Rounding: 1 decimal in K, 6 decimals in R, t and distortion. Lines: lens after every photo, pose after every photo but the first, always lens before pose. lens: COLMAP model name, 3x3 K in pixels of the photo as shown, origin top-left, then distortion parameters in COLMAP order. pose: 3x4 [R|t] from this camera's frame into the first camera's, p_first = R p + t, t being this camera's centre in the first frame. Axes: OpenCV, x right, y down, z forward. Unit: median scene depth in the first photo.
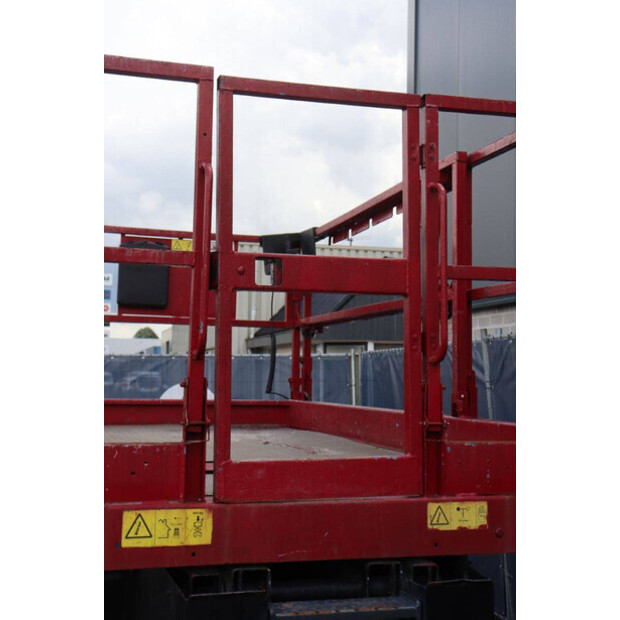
lens RADIAL K [[933.2, 0, 310.4], [0, 933.2, 311.3], [0, 0, 1]] dist [0.146100, 0.000000]
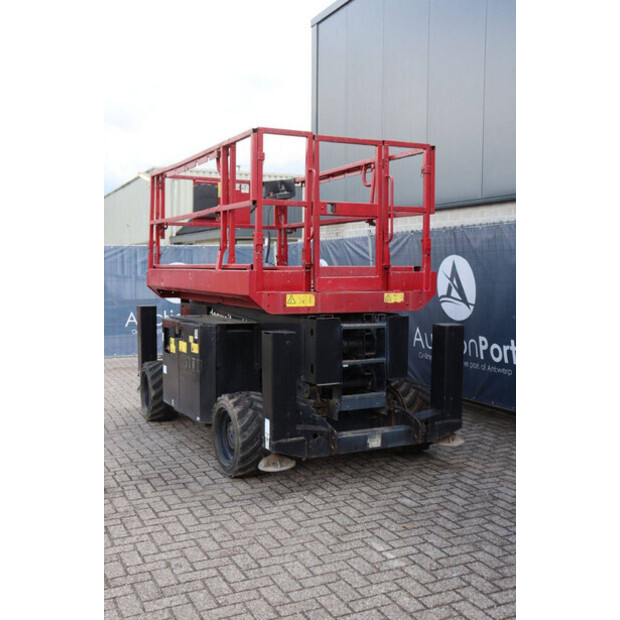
lens RADIAL K [[723.2, 0, 307.2], [0, 723.2, 309.2], [0, 0, 1]] dist [0.017164, 0.000000]
pose [[0.983491, -0.017195, 0.180138, -0.486894], [-0.005888, 0.991907, 0.126830, -0.018187], [-0.180861, -0.125796, 0.975430, -1.049036]]
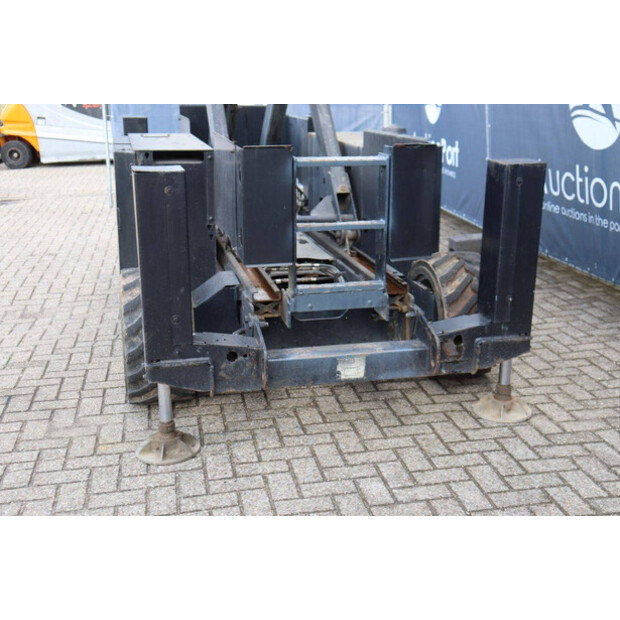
lens RADIAL K [[821.0, 0, 324.0], [0, 821.0, 309.4], [0, 0, 1]] dist [0.047087, 0.000000]
pose [[0.998884, 0.006181, -0.046823, 0.067656], [0.009973, 0.941436, 0.337044, 0.077240], [0.046164, -0.337135, 0.940324, -0.354413]]
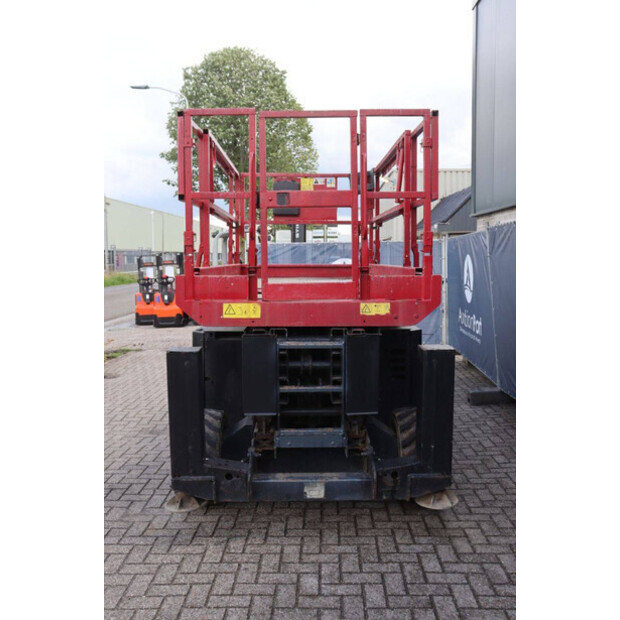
lens RADIAL K [[610.1, 0, 302.0], [0, 610.1, 309.6], [0, 0, 1]] dist [-0.037140, 0.000000]
pose [[0.959781, 0.007542, -0.280649, 0.397475], [0.035577, 0.988313, 0.148229, 0.003584], [0.278487, -0.152252, 0.948295, -0.391374]]
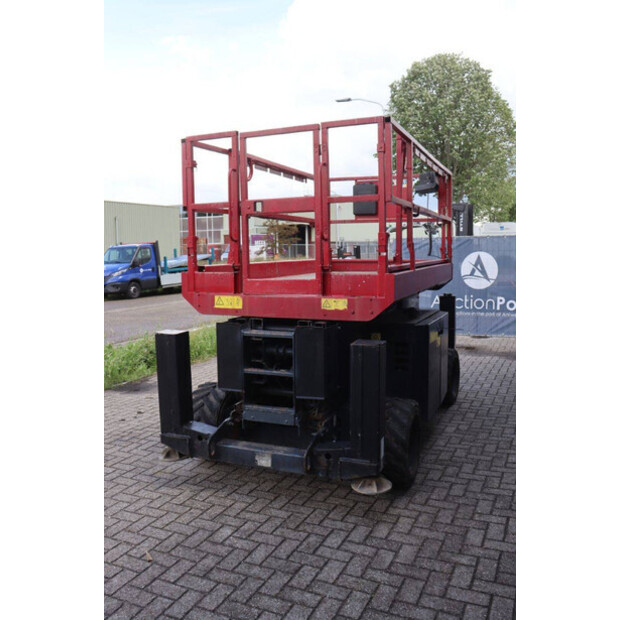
lens RADIAL K [[556.5, 0, 297.8], [0, 556.5, 305.8], [0, 0, 1]] dist [-0.087907, 0.029466]
pose [[0.766929, 0.041882, -0.640364, 1.003552], [0.067766, 0.987003, 0.145713, 0.010317], [0.638144, -0.155147, 0.754123, -0.119658]]
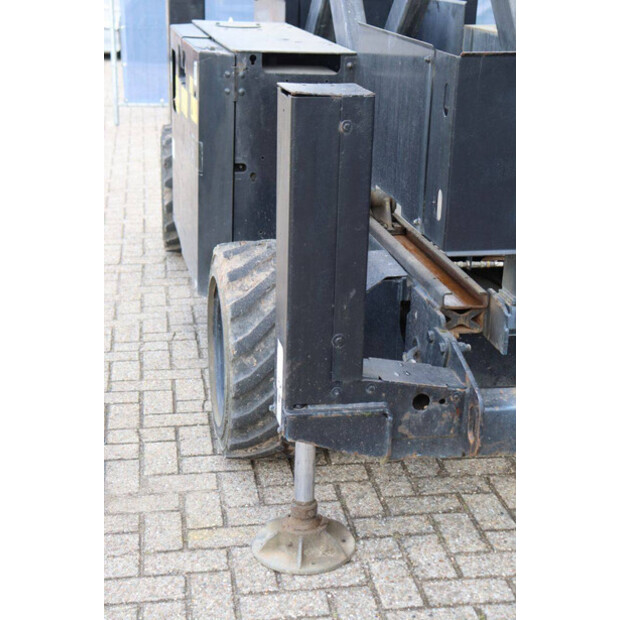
lens RADIAL K [[1127.1, 0, 308.6], [0, 1127.1, 304.7], [0, 0, 1]] dist [0.224750, 0.000000]
pose [[0.995156, 0.047060, -0.086312, -0.143675], [-0.011974, 0.929465, 0.368717, 0.095789], [0.097576, -0.365897, 0.925526, -0.159437]]
